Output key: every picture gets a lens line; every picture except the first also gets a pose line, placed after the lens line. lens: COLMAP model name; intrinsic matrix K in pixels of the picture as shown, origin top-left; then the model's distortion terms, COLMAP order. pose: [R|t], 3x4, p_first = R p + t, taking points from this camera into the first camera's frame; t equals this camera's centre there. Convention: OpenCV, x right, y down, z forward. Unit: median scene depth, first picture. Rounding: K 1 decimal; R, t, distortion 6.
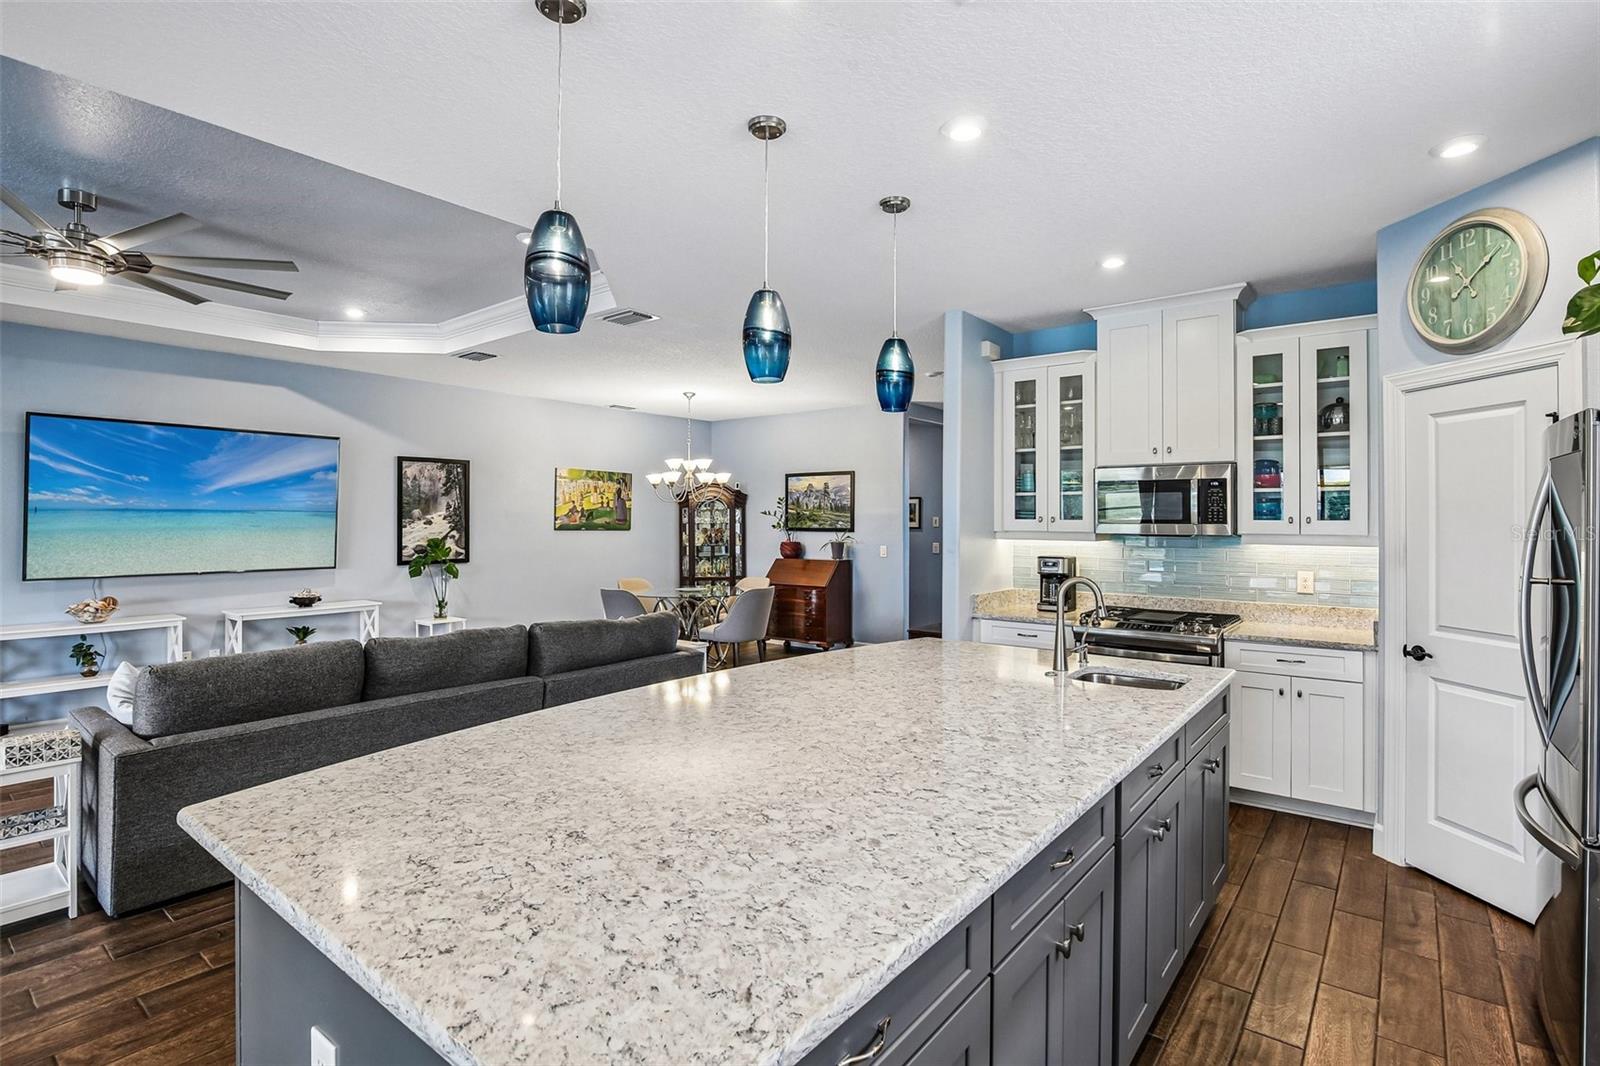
lens RADIAL K [[760.7, 0, 800.0], [0, 760.7, 533.0], [0, 0, 1]] dist [-0.063976, 0.000049]
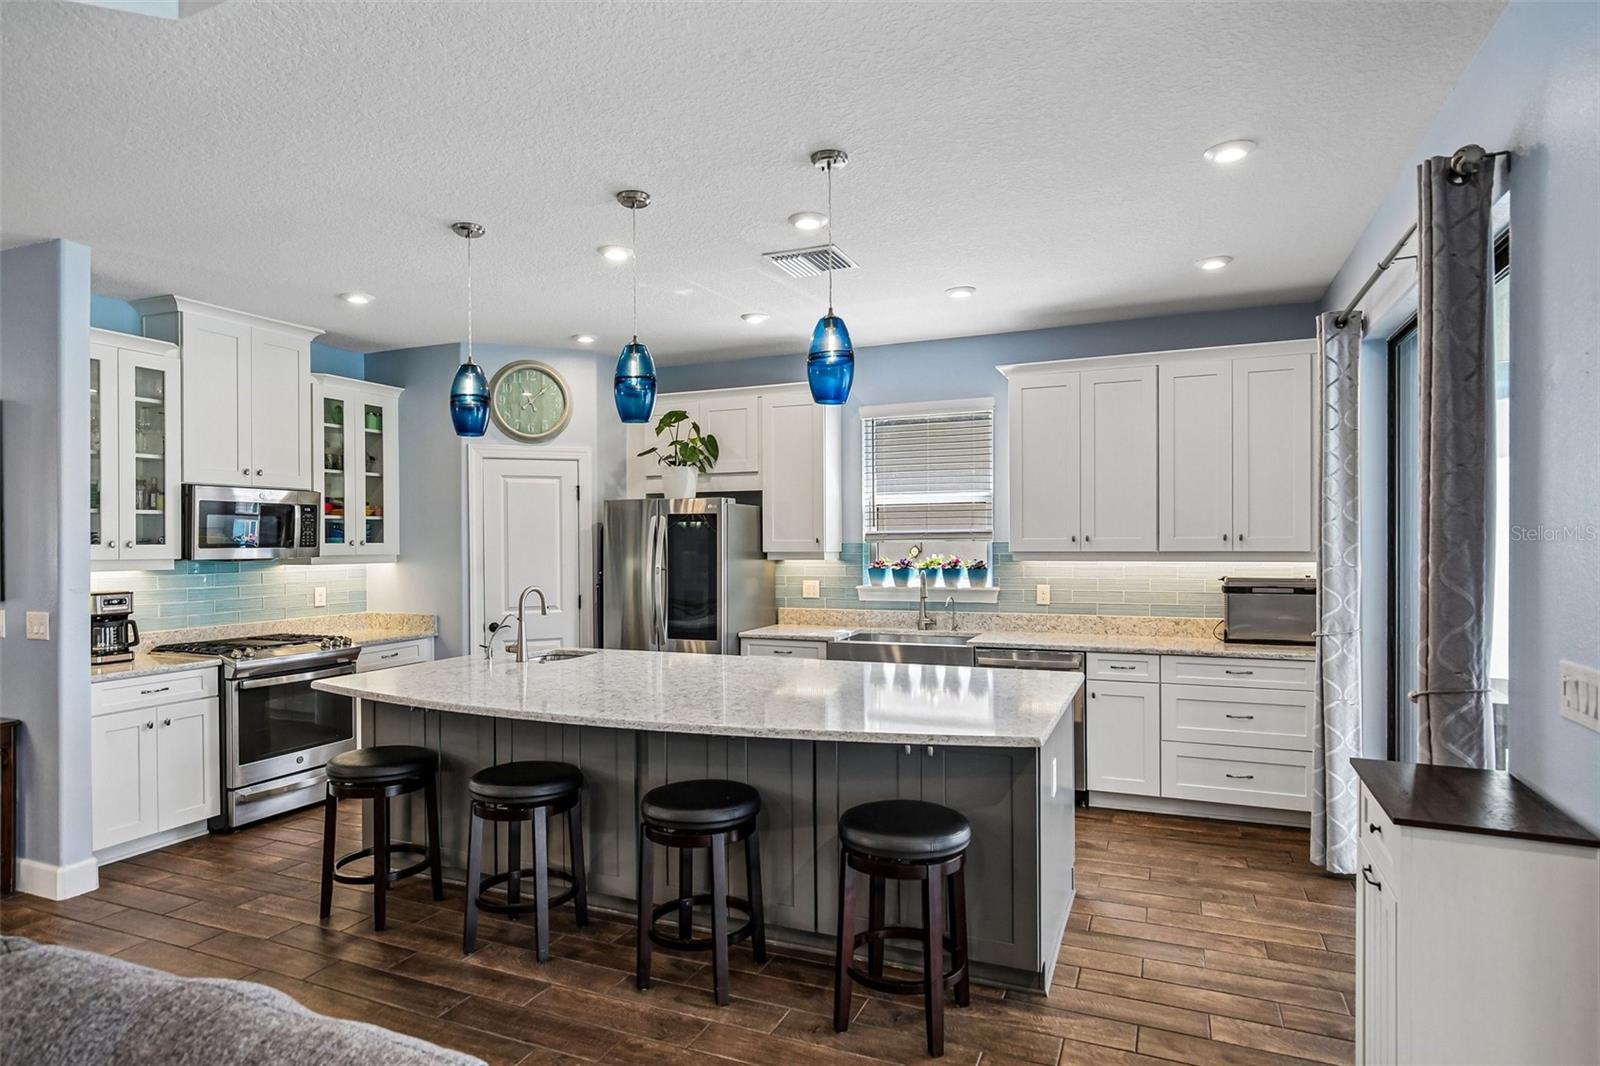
lens RADIAL K [[873.9, 0, 771.6], [0, 873.9, 543.4], [0, 0, 1]] dist [0.001510, 0.000081]
pose [[-0.265870, -0.002057, 0.964007, -0.693948], [0.023841, 0.999678, 0.008709, -0.010178], [-0.963714, 0.025298, -0.265735, 0.573365]]
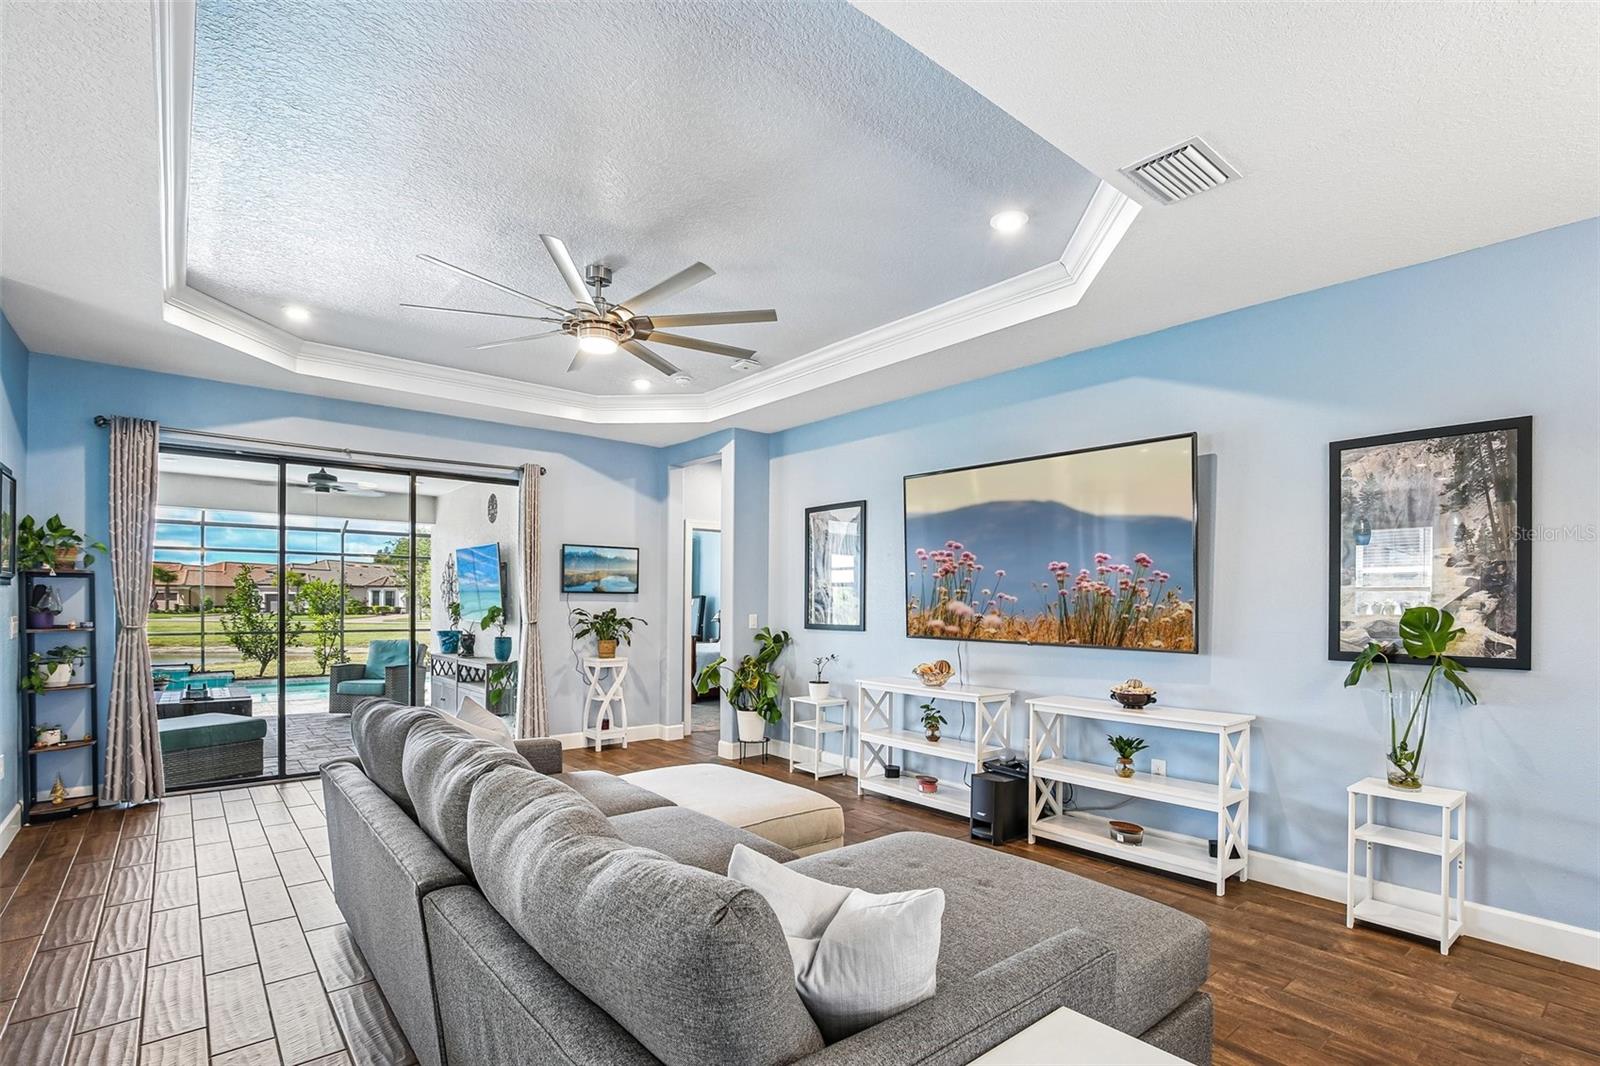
lens RADIAL K [[755.3, 0, 800.3], [0, 755.3, 599.3], [0, 0, 1]] dist [-0.013150, 0.000343]
pose [[-0.195139, -0.005265, -0.980762, 0.040303], [-0.022377, 0.999749, -0.000915, 0.015751], [0.980520, 0.021768, -0.195208, 1.052538]]
